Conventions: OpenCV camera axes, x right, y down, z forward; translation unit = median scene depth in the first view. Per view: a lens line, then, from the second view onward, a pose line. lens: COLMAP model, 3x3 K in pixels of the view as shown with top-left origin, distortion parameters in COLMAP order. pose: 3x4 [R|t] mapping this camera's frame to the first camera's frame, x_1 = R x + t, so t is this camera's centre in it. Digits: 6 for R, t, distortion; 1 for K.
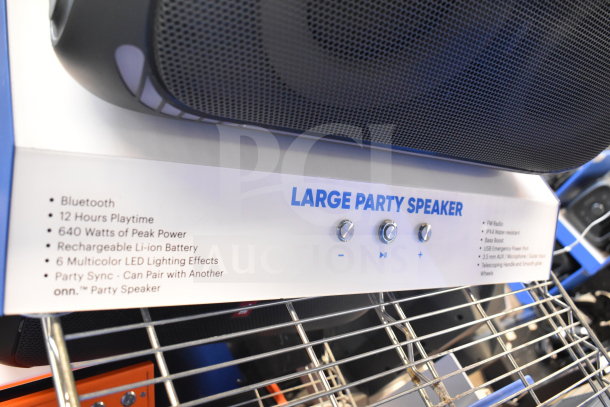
lens RADIAL K [[537.8, 0, 305.0], [0, 537.8, 203.5], [0, 0, 1]] dist [-0.107146, -0.001142]
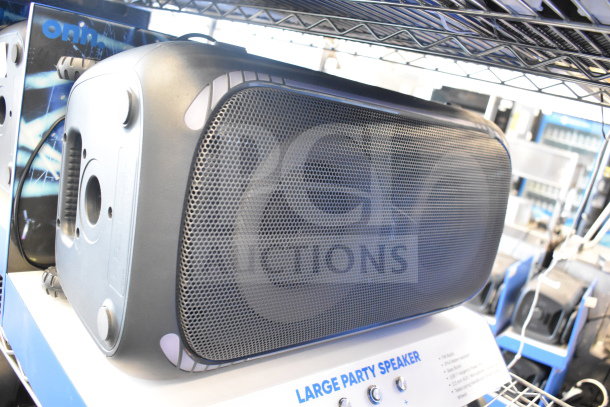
lens RADIAL K [[542.1, 0, 305.0], [0, 542.1, 203.5], [0, 0, 1]] dist [-0.003523, -0.002068]
pose [[0.911053, -0.362773, 0.195906, -0.081008], [0.410877, 0.838188, -0.358637, 0.061755], [-0.034103, 0.407230, 0.912689, -0.343555]]
